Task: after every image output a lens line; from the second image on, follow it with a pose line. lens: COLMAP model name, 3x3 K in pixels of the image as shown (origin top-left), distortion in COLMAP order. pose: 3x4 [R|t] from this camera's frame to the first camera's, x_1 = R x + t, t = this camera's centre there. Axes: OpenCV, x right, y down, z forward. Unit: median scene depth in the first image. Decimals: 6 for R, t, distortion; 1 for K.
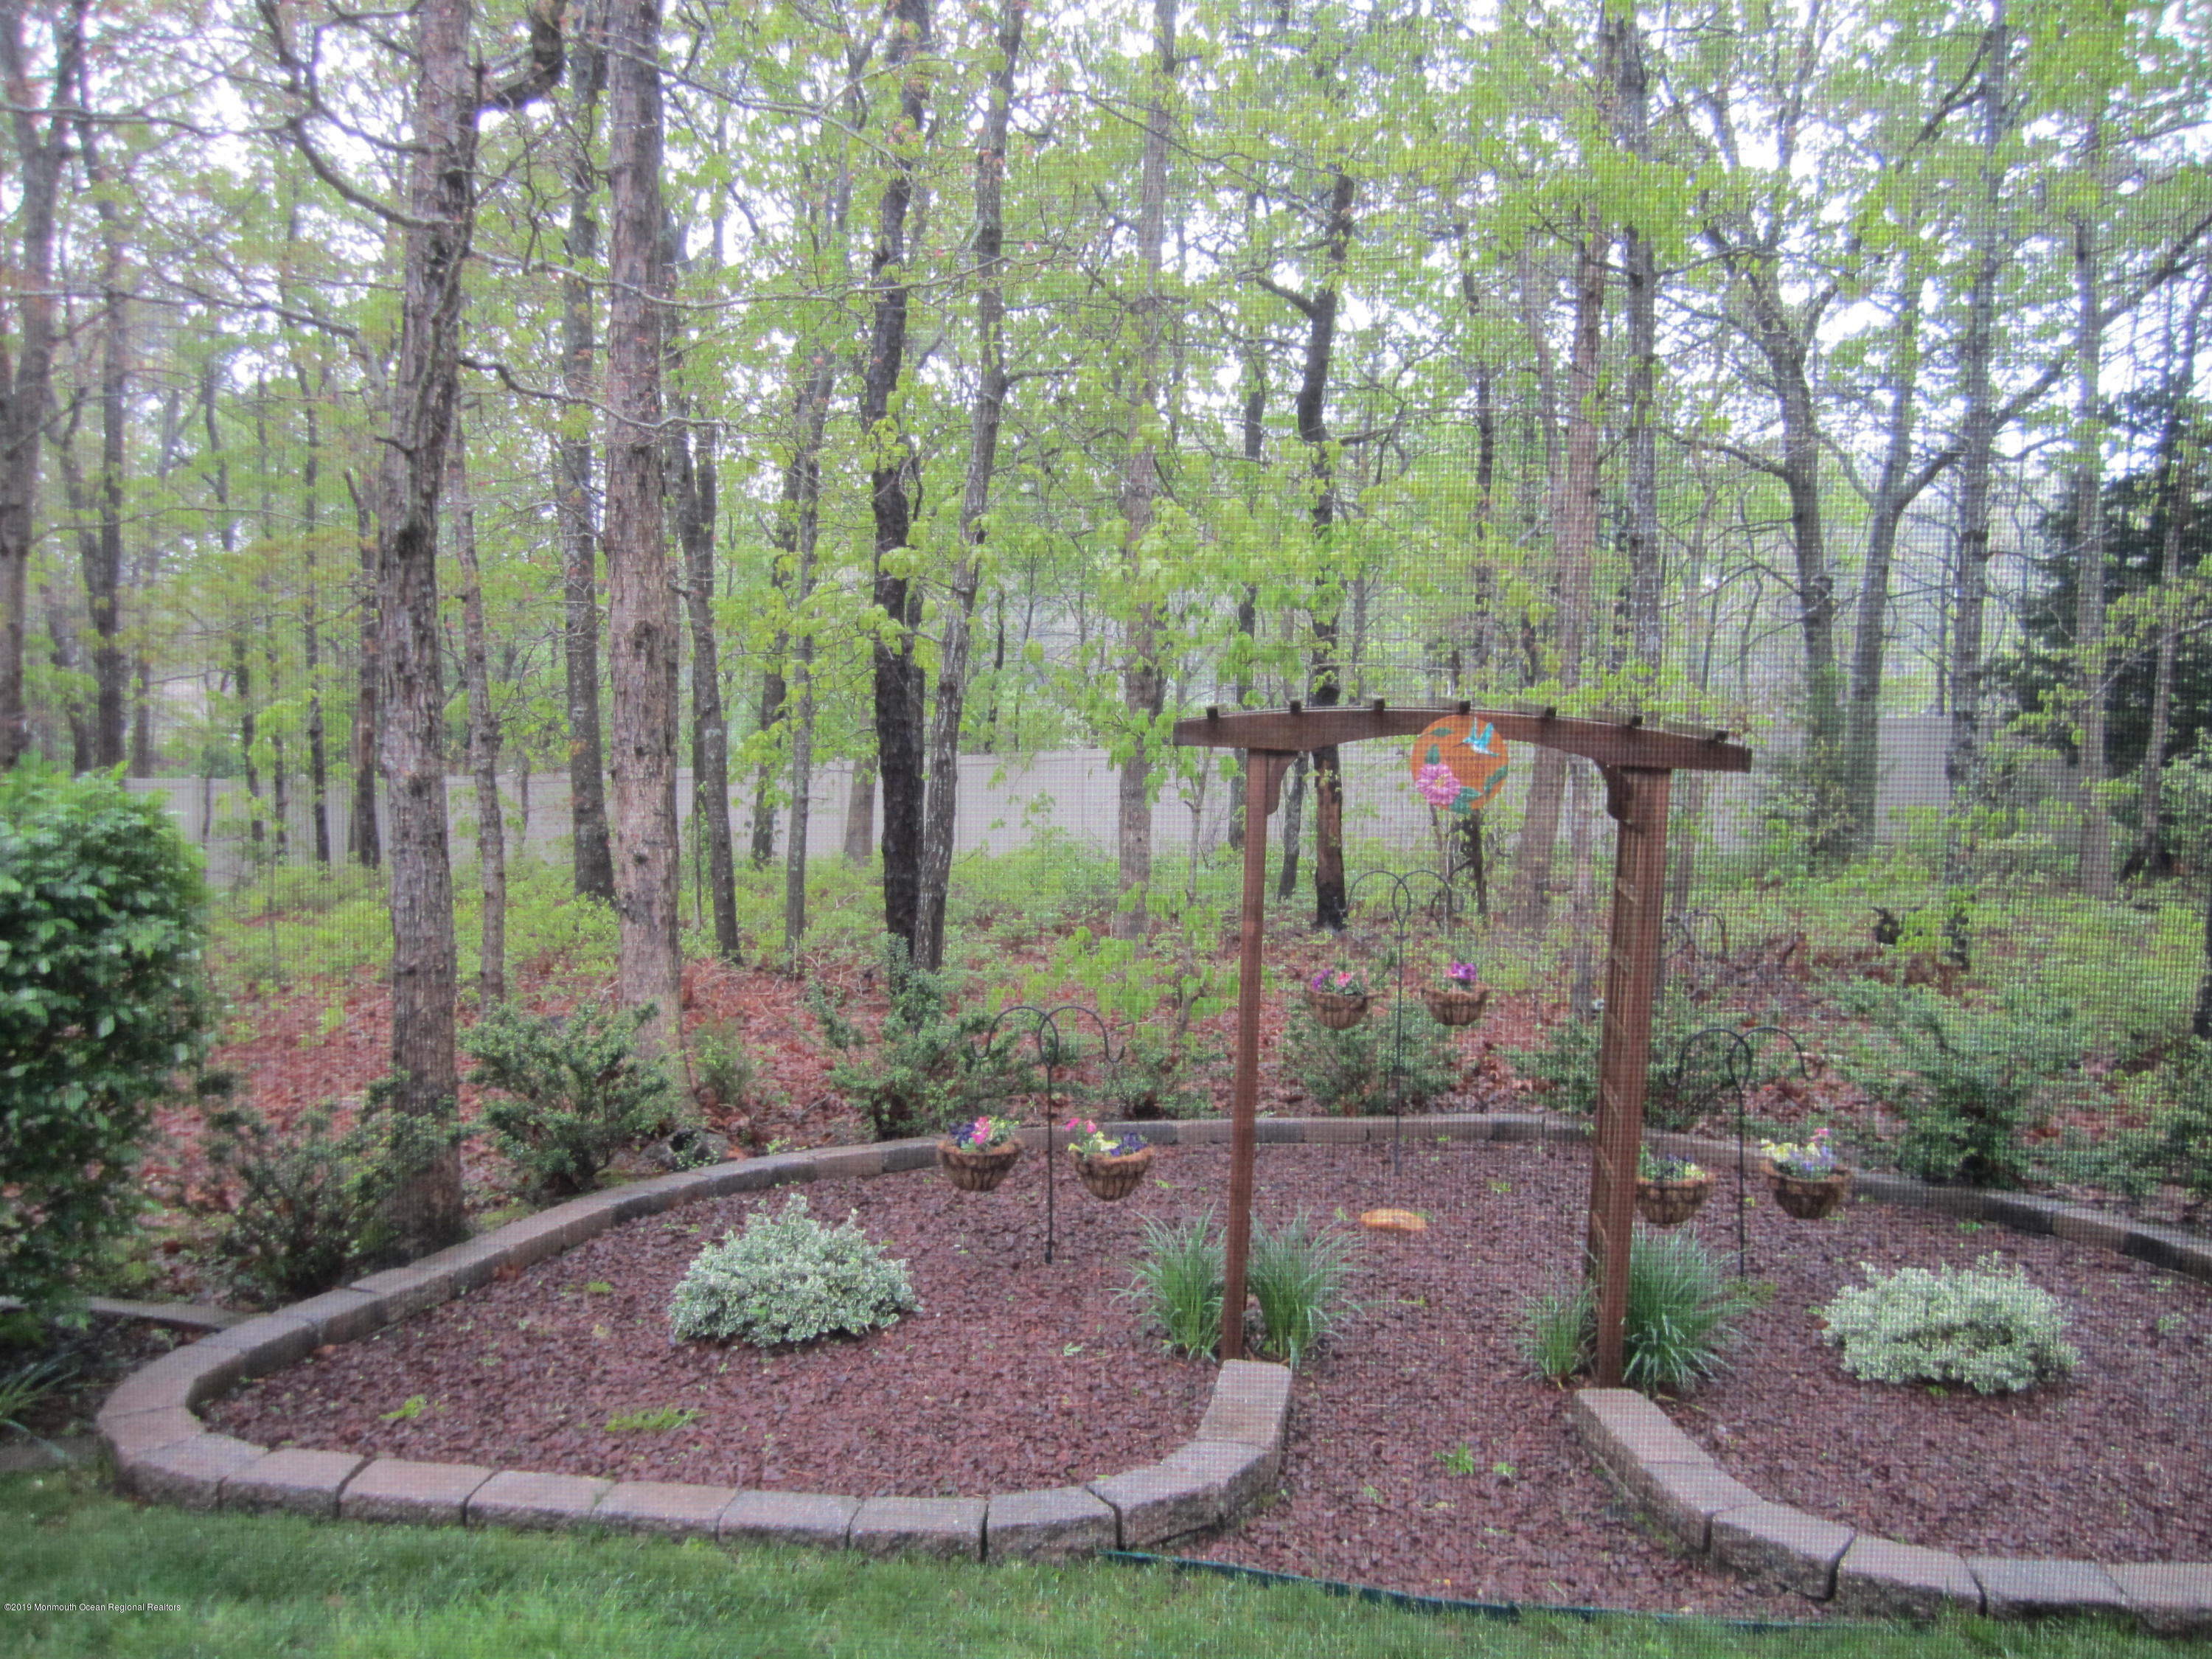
lens RADIAL K [[1803.6, 0, 1107.0], [0, 1803.6, 830.1], [0, 0, 1]] dist [-0.070987, 0.033533]
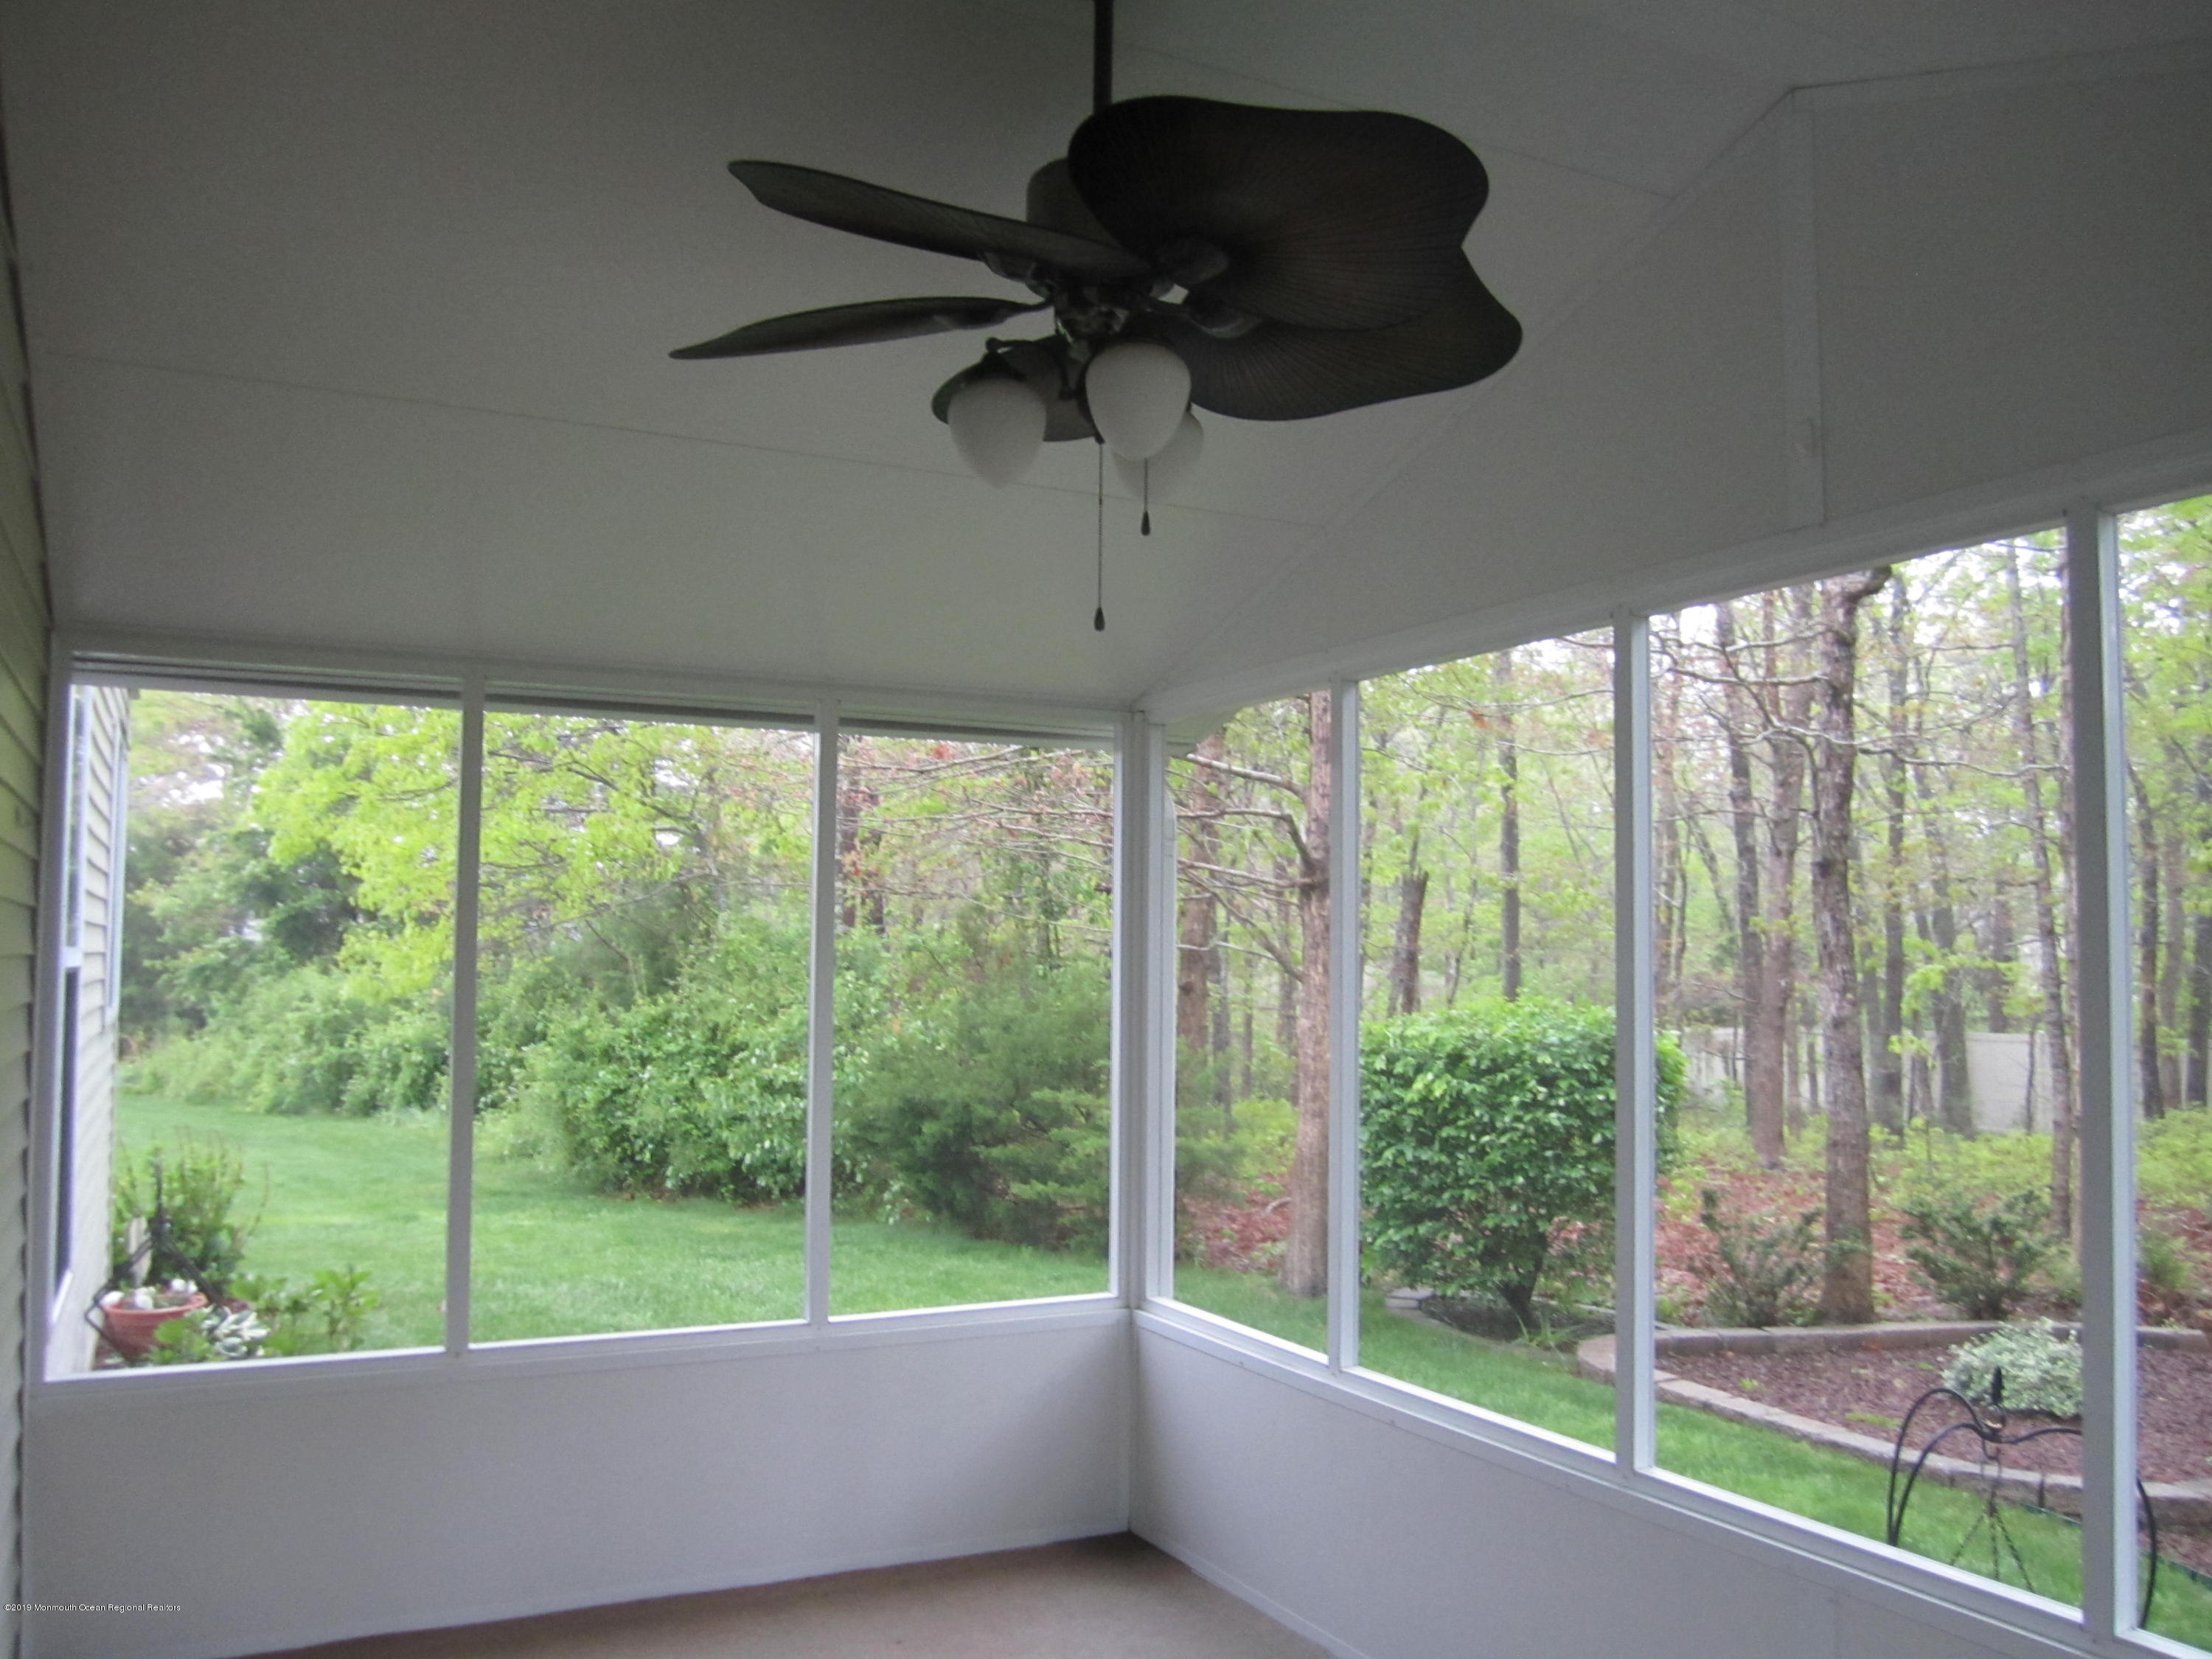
lens RADIAL K [[1803.6, 0, 1106.1], [0, 1803.6, 830.5], [0, 0, 1]] dist [-0.070987, 0.033533]
pose [[0.537971, -0.067874, -0.840226, 0.819794], [-0.057802, 0.991437, -0.117098, 0.038891], [0.840979, 0.111562, 0.529441, -0.524862]]
